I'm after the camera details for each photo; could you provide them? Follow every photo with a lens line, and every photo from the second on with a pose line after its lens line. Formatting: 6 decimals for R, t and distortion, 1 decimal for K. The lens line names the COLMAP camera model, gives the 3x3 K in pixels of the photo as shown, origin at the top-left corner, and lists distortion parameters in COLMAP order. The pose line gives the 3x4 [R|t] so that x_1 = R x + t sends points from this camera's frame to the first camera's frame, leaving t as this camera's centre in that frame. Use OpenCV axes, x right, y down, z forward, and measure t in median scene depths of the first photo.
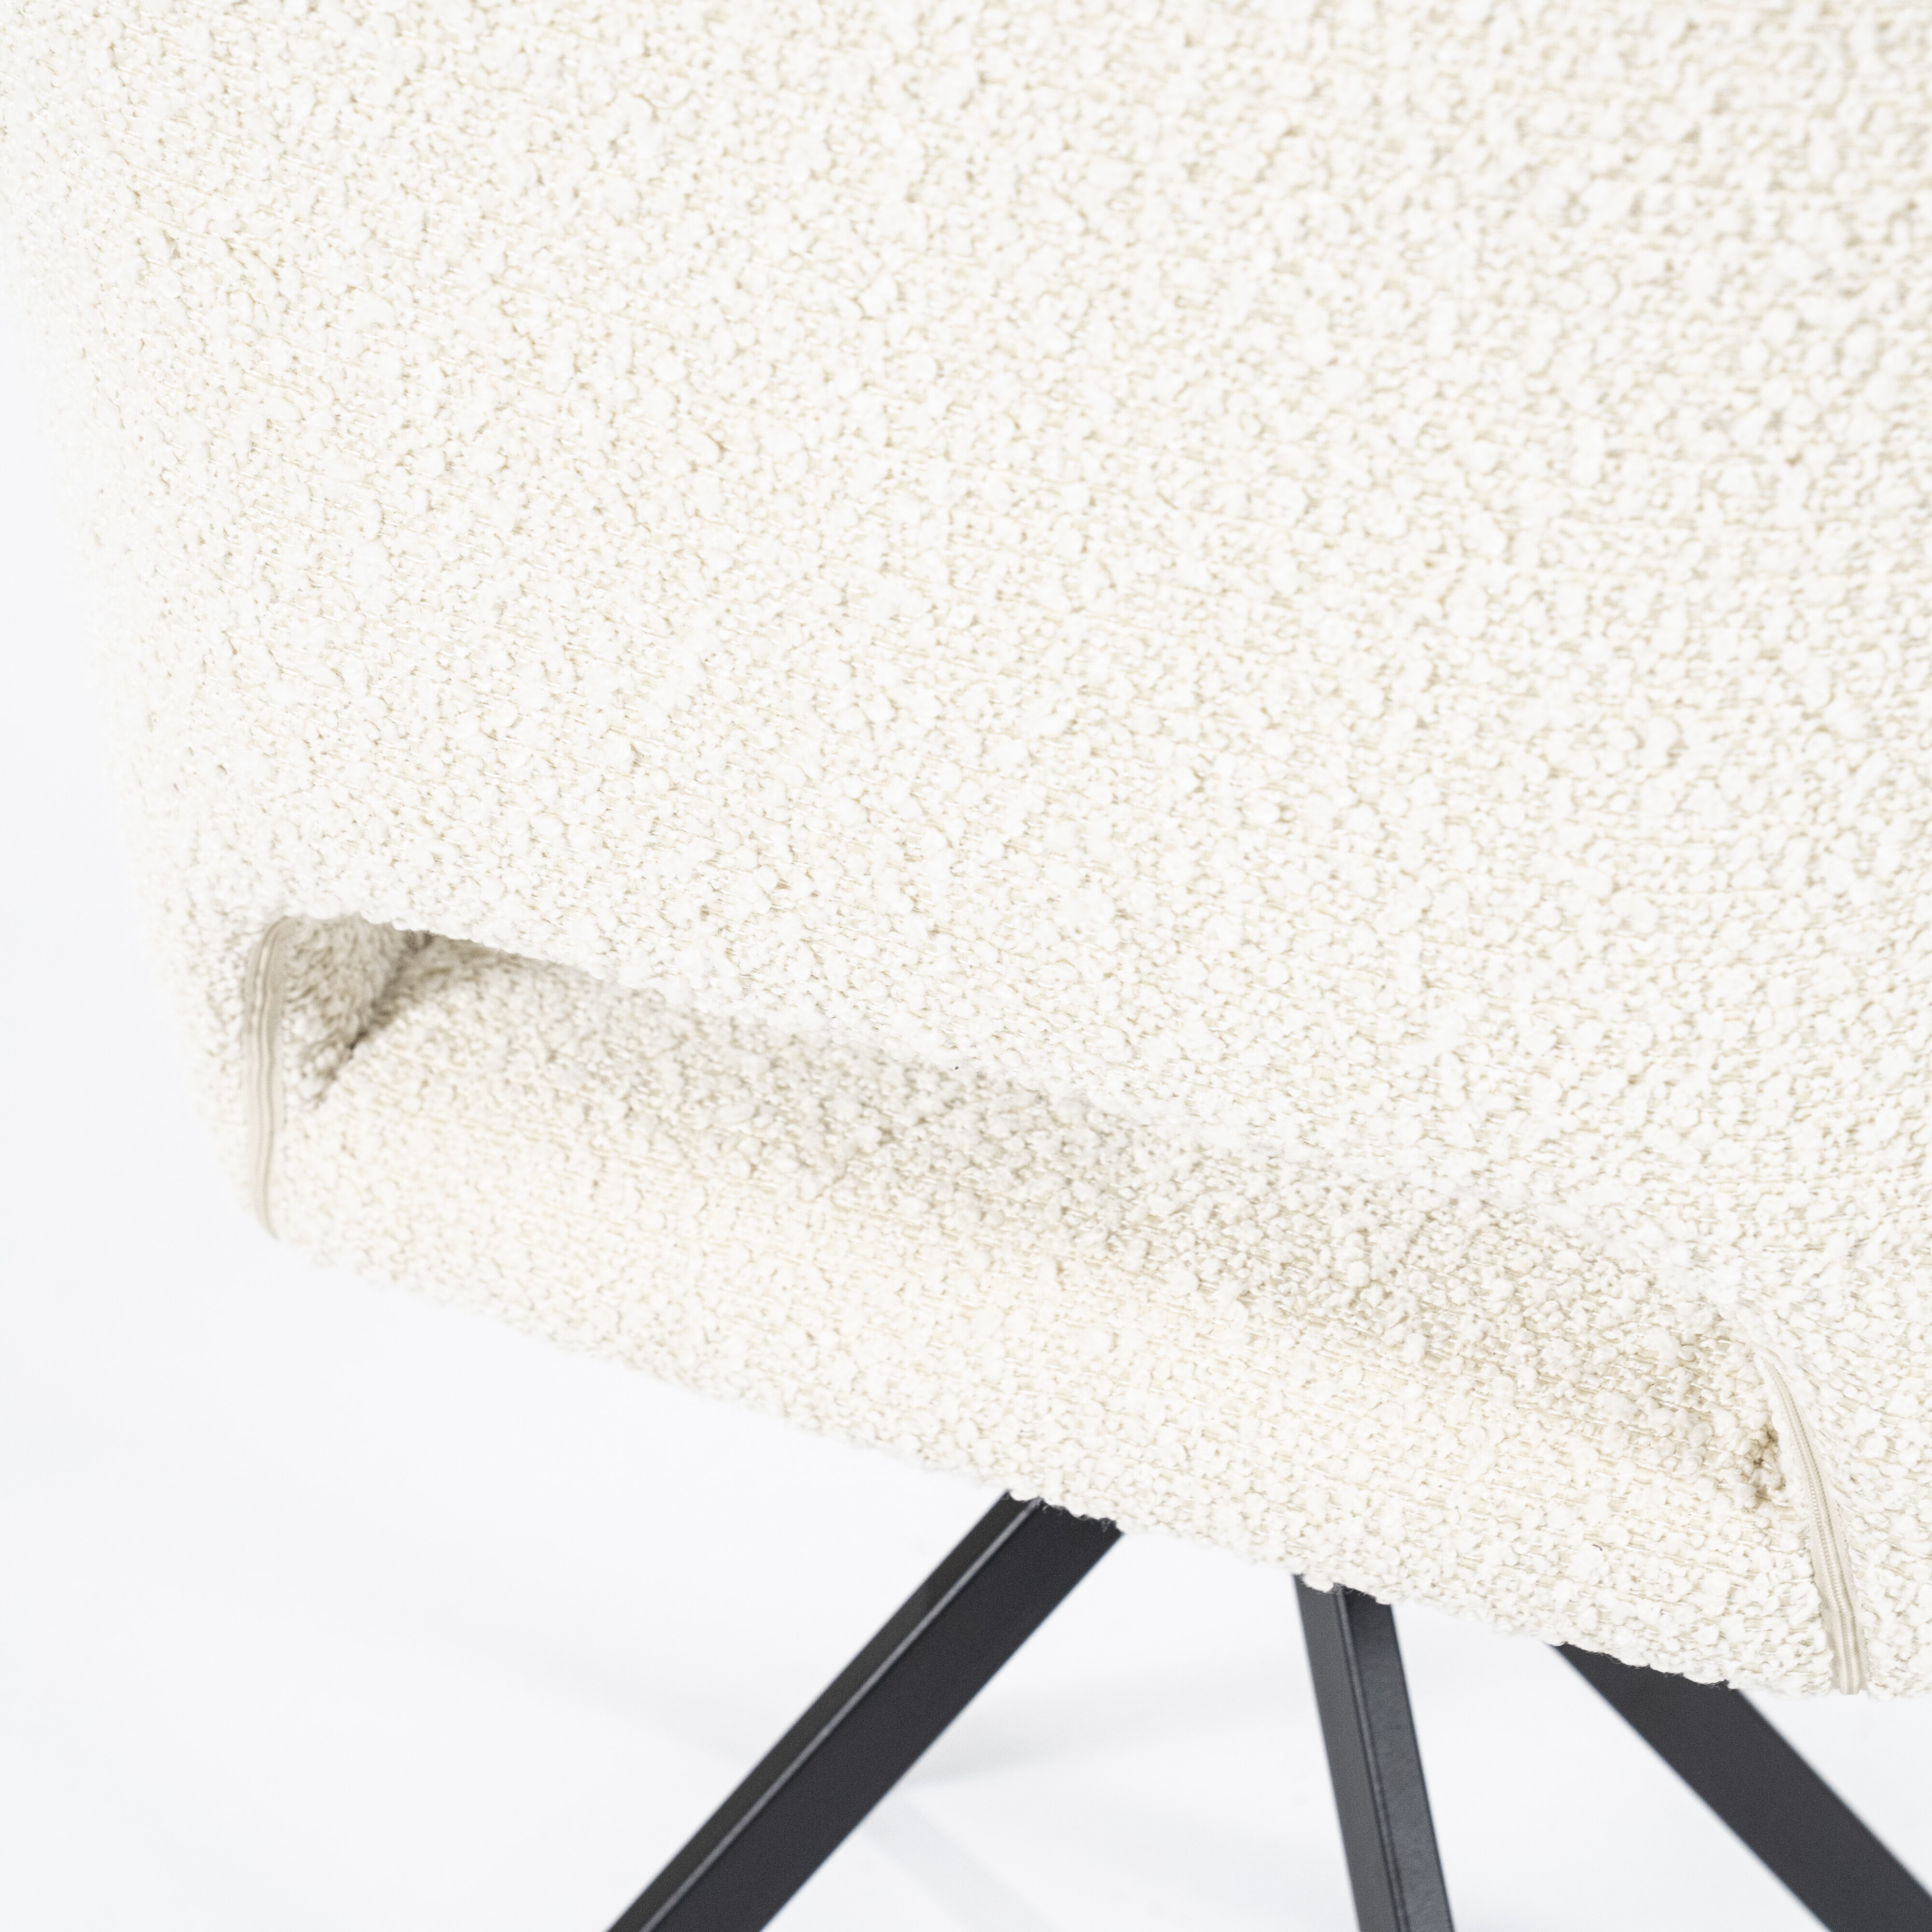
lens RADIAL K [[5653.1, 0, 981.9], [0, 5653.1, 975.5], [0, 0, 1]] dist [0.321618, 0.000000]
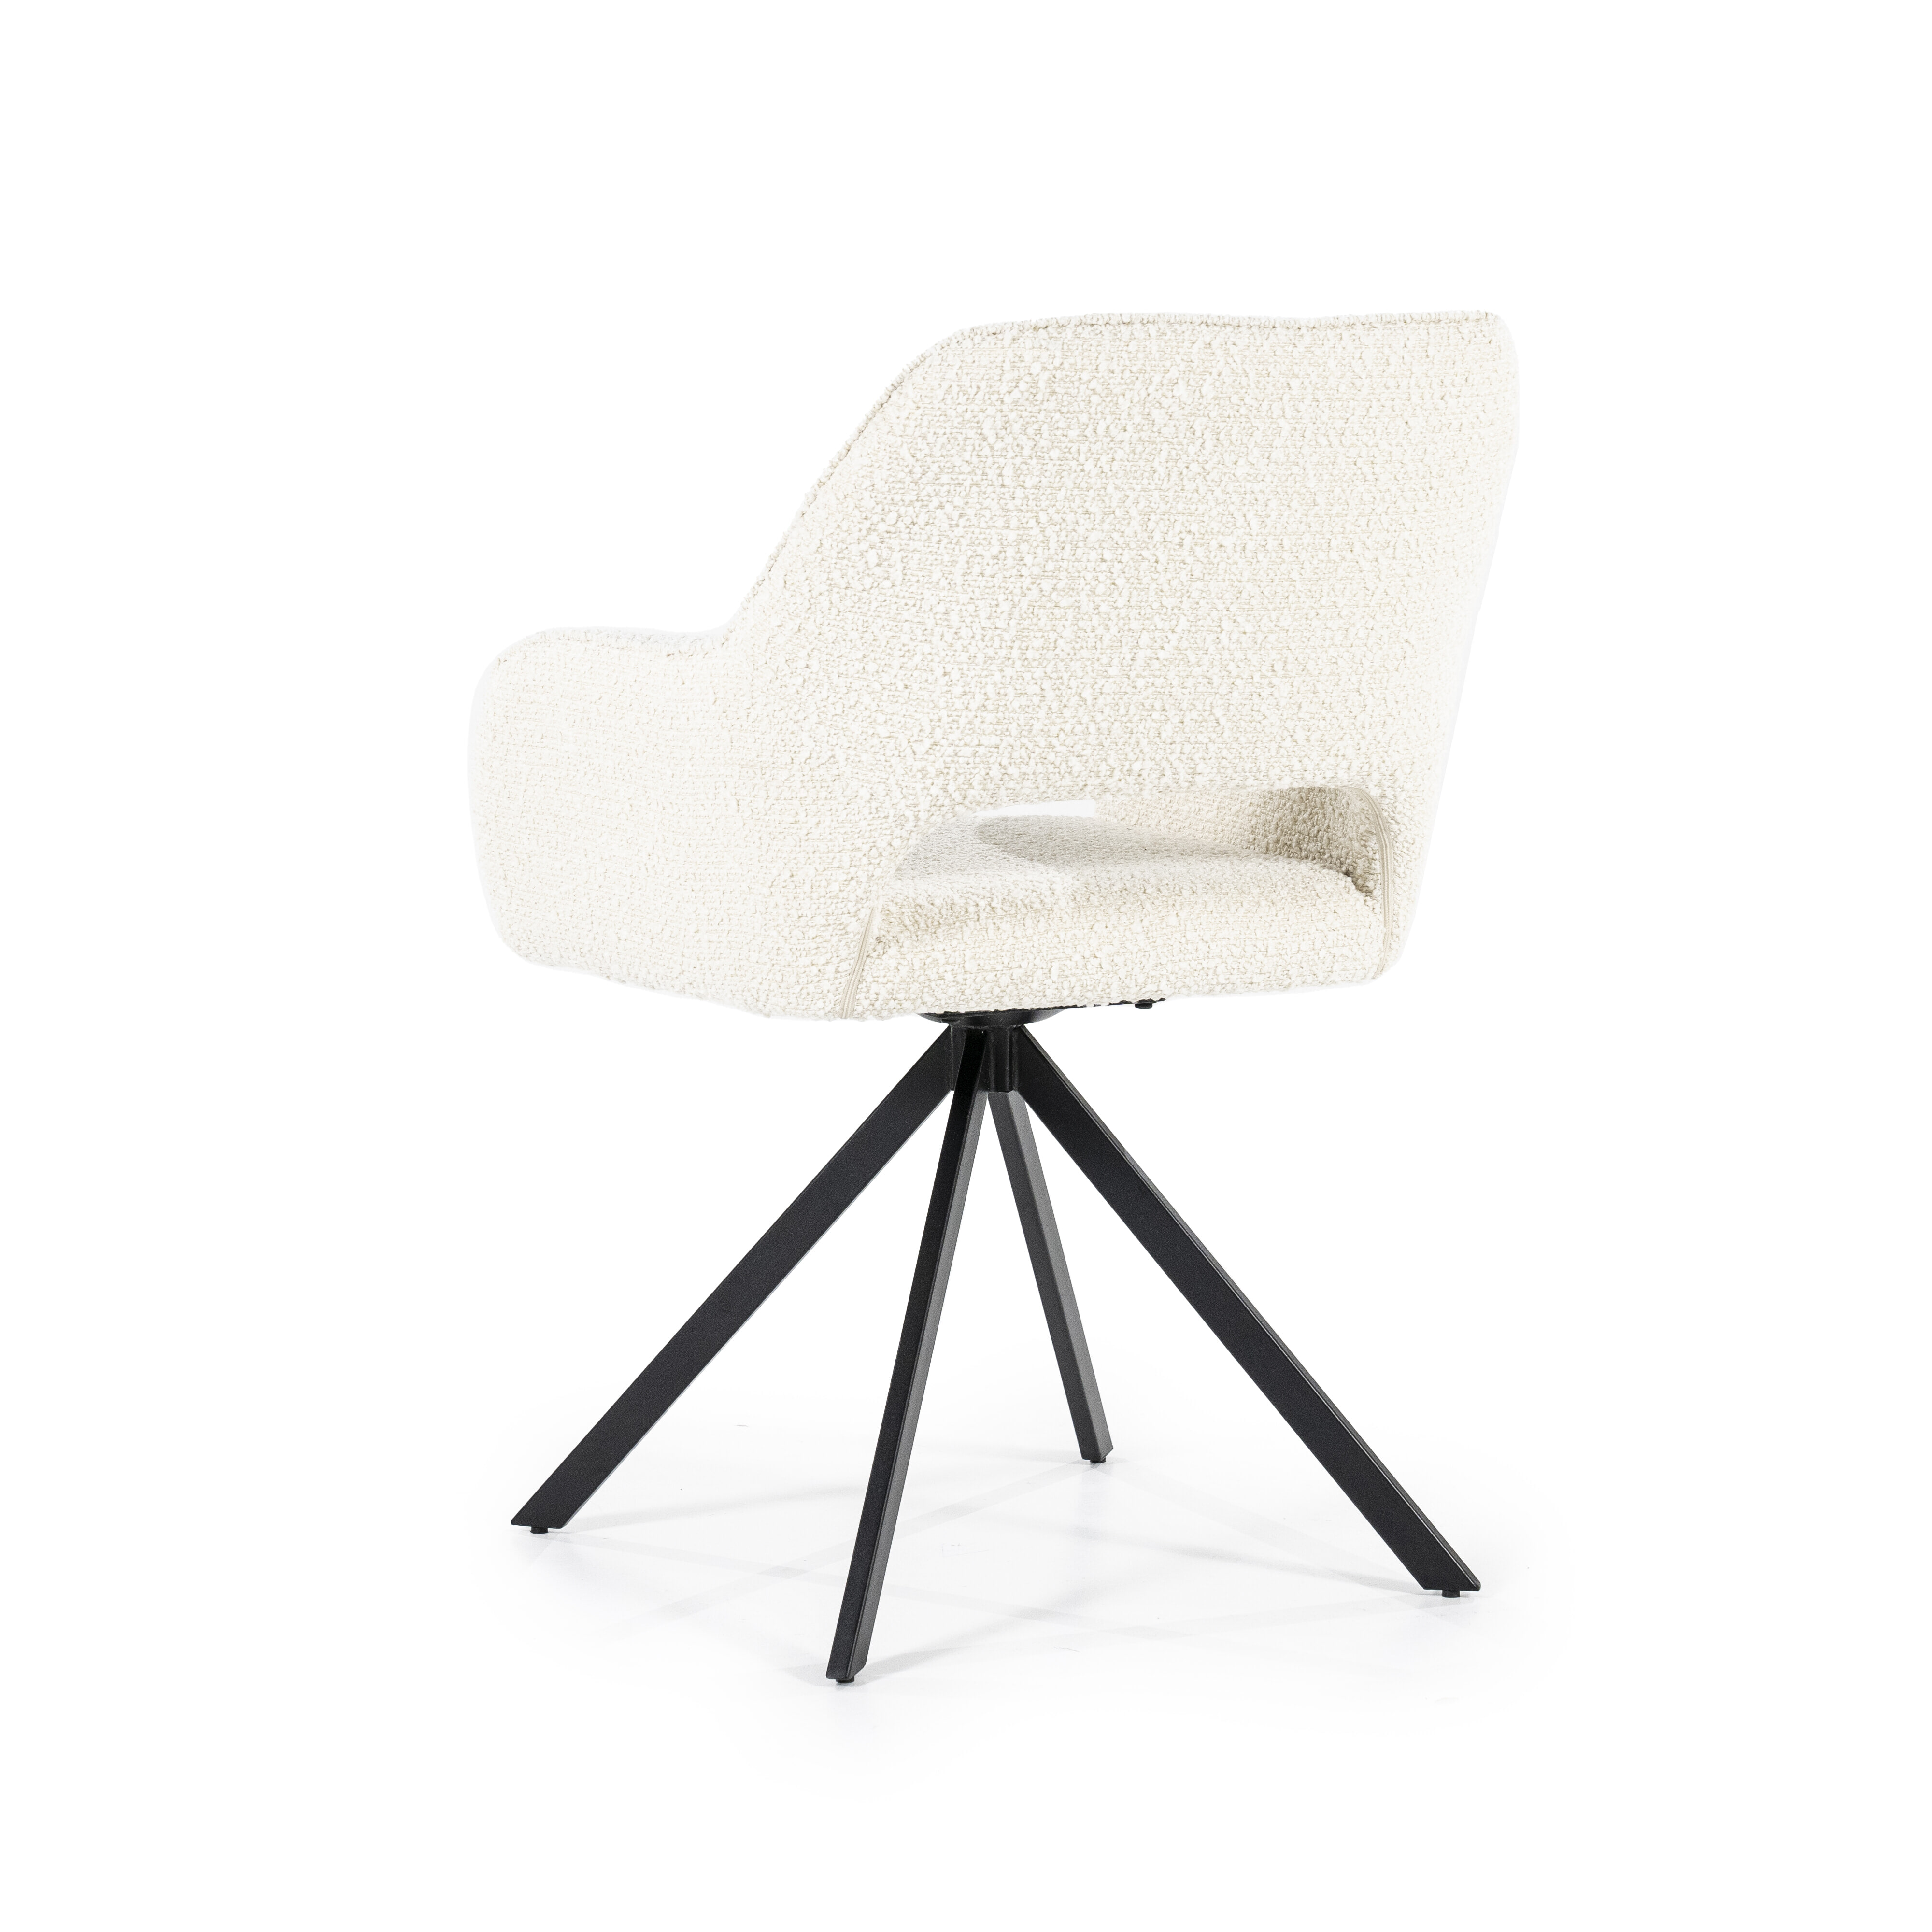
lens RADIAL K [[5653.1, 0, 968.7], [0, 5653.1, 976.2], [0, 0, 1]] dist [0.321618, 0.000000]
pose [[0.573358, -0.161627, 0.803204, -2.767417], [0.391723, 0.915116, -0.095481, 0.383049], [-0.719592, 0.369378, 0.588002, -0.691343]]
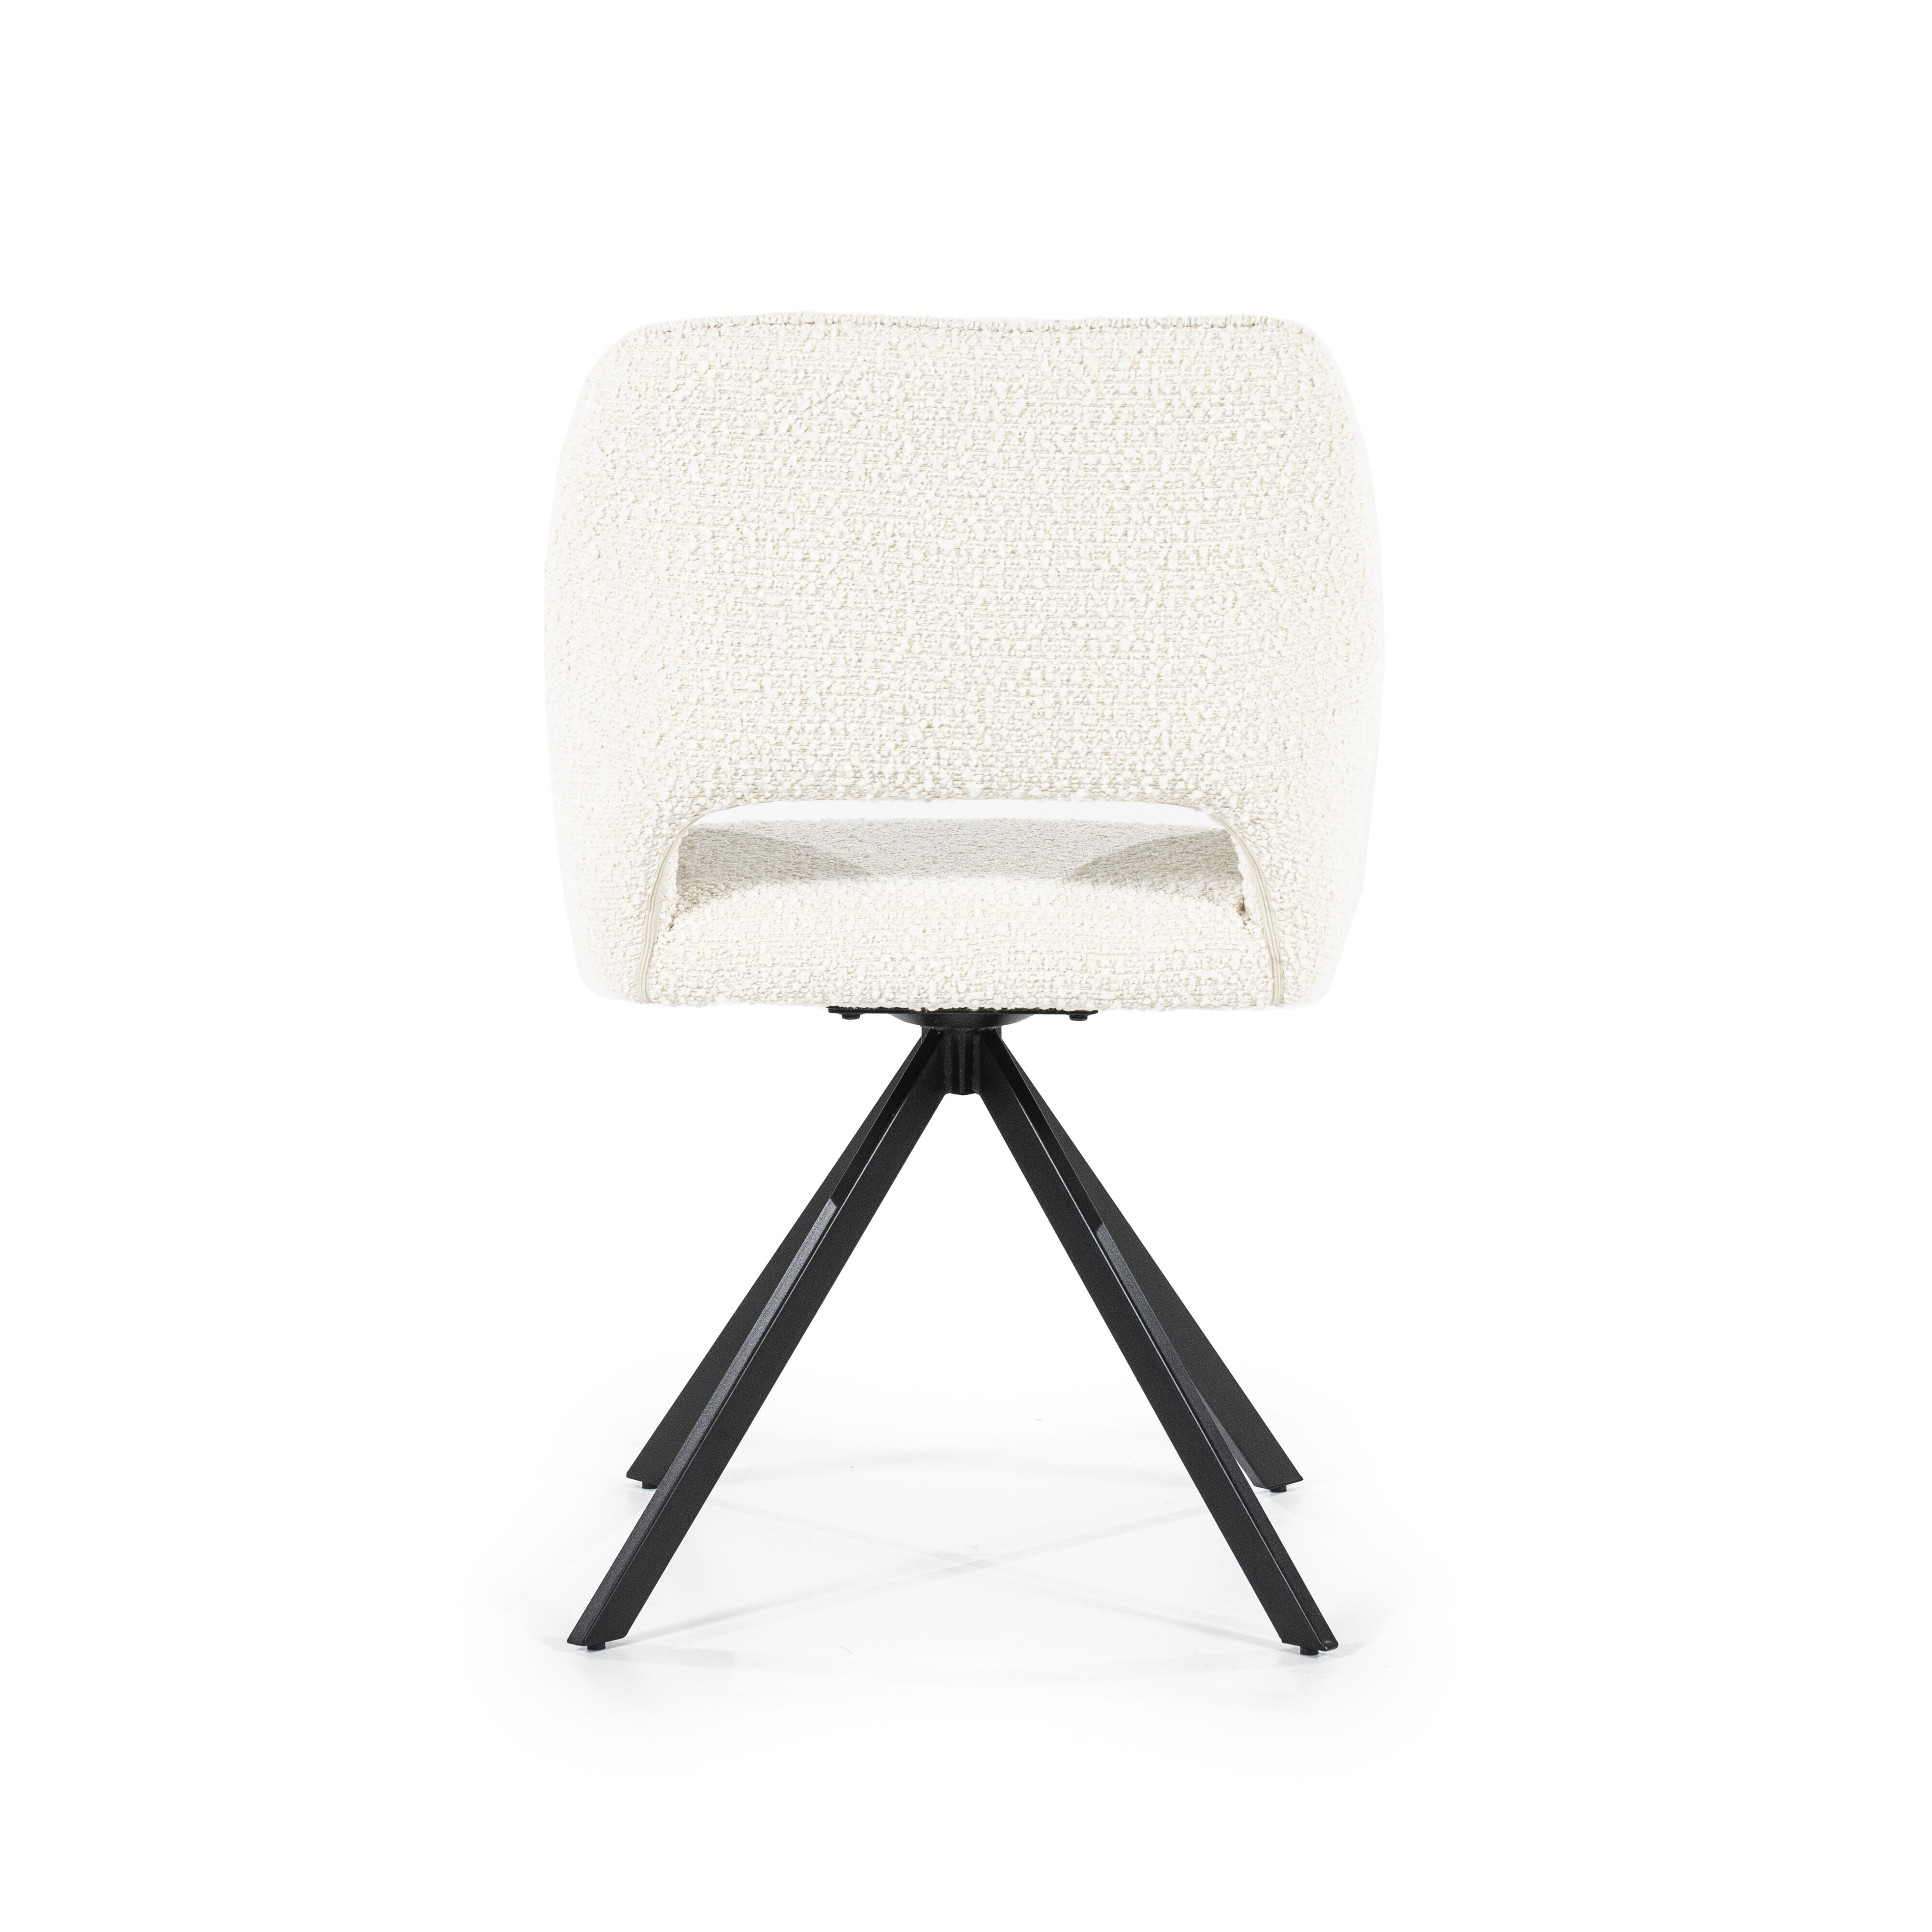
lens RADIAL K [[5653.1, 0, 967.8], [0, 5653.1, 957.2], [0, 0, 1]] dist [0.321618, 0.000000]
pose [[0.908565, -0.106873, 0.403841, -1.343264], [0.227859, 0.937035, -0.264662, 0.971274], [-0.350128, 0.332482, 0.875709, -1.711493]]
